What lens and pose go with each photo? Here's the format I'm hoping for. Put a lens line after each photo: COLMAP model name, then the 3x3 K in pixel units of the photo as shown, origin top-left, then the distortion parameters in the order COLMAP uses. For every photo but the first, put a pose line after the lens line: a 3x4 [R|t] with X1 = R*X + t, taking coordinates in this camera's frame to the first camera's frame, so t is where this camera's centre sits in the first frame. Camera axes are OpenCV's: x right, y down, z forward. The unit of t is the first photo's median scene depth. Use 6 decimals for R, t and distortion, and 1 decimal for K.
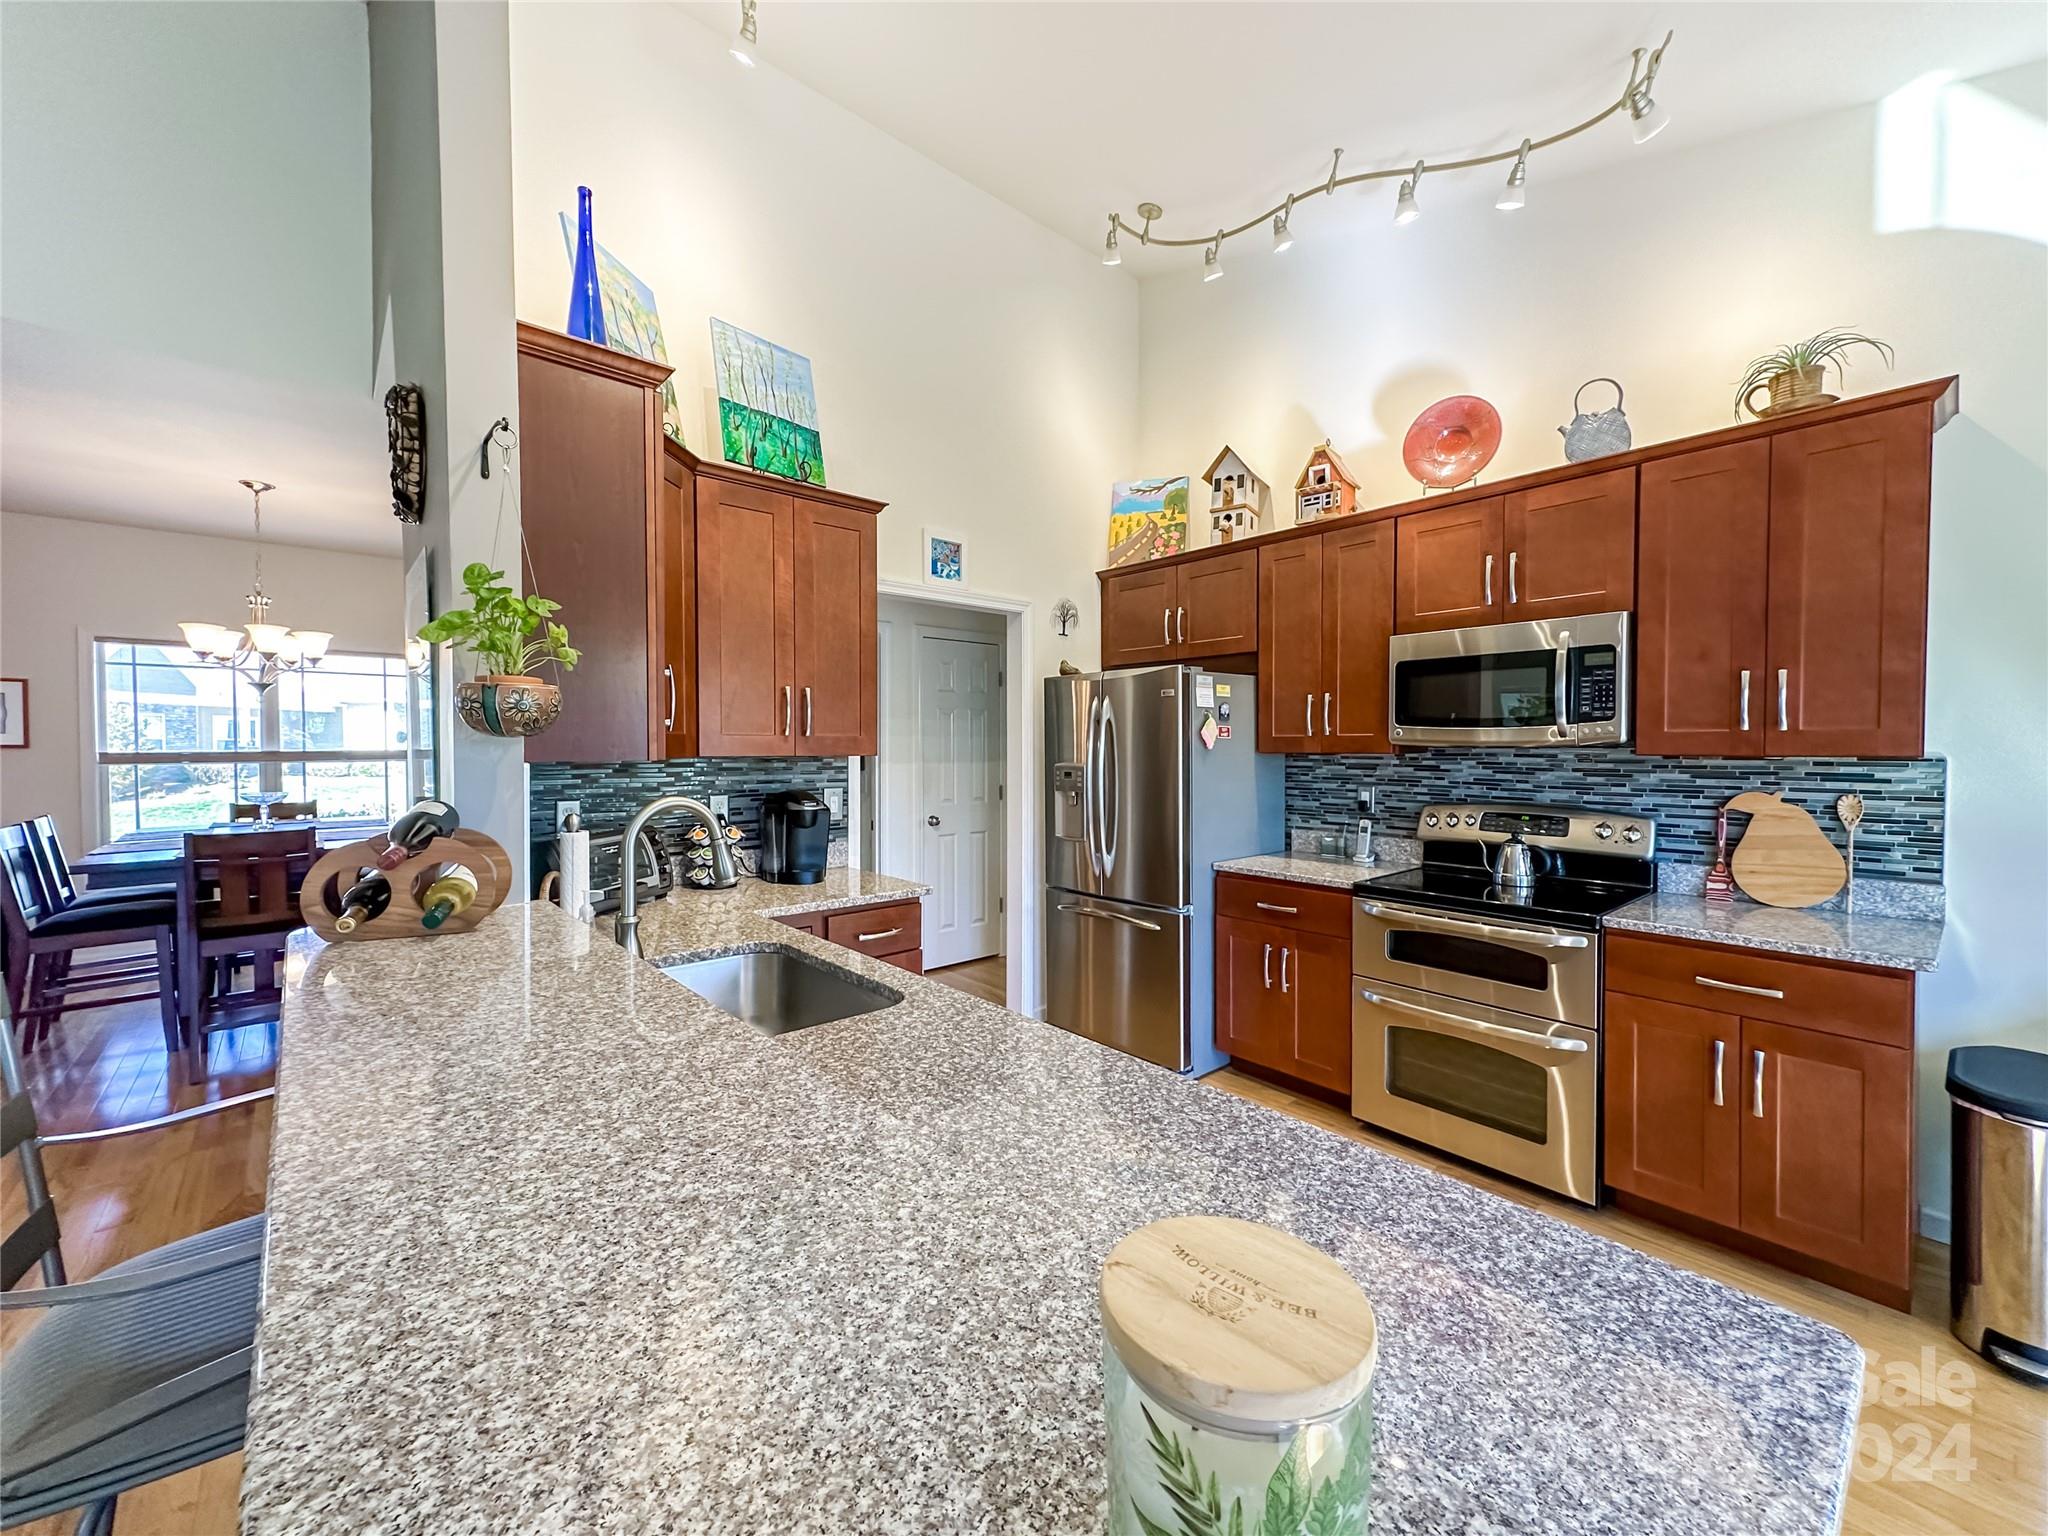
lens RADIAL K [[821.0, 0, 1011.6], [0, 821.0, 768.7], [0, 0, 1]] dist [0.003528, 0.001800]
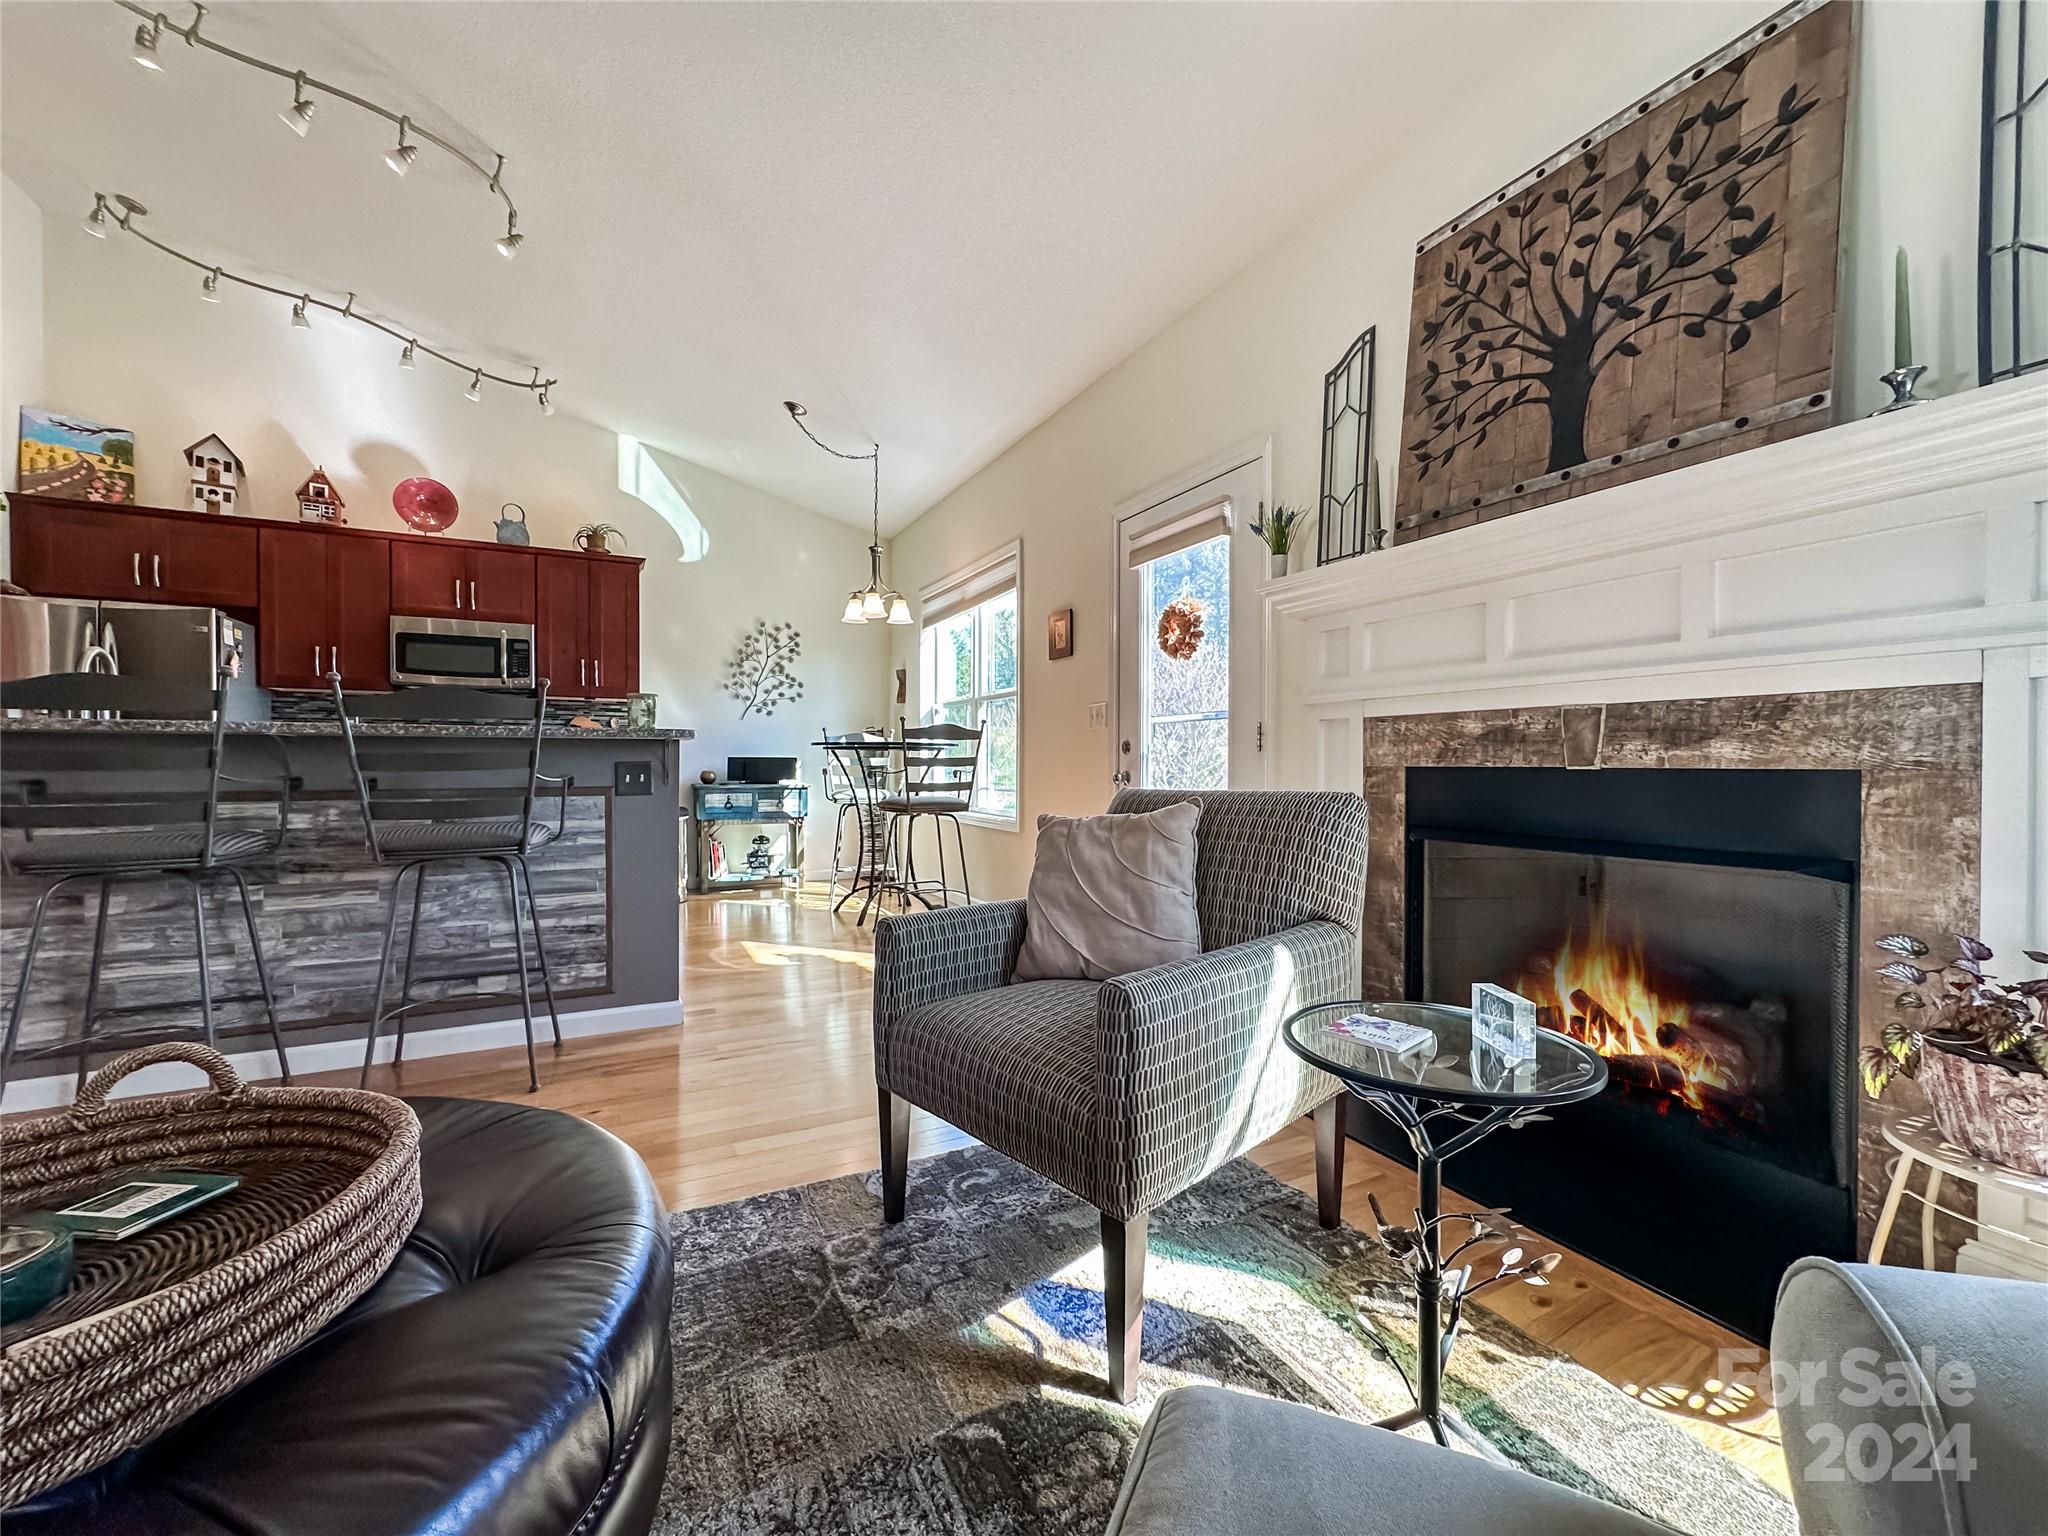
lens RADIAL K [[821.0, 0, 1017.6], [0, 821.0, 768.6], [0, 0, 1]] dist [0.003528, 0.001800]
pose [[0.251455, -0.008153, 0.967835, -0.707405], [0.018362, 0.999825, 0.003652, 0.137221], [-0.967695, 0.016853, 0.251561, -0.515506]]
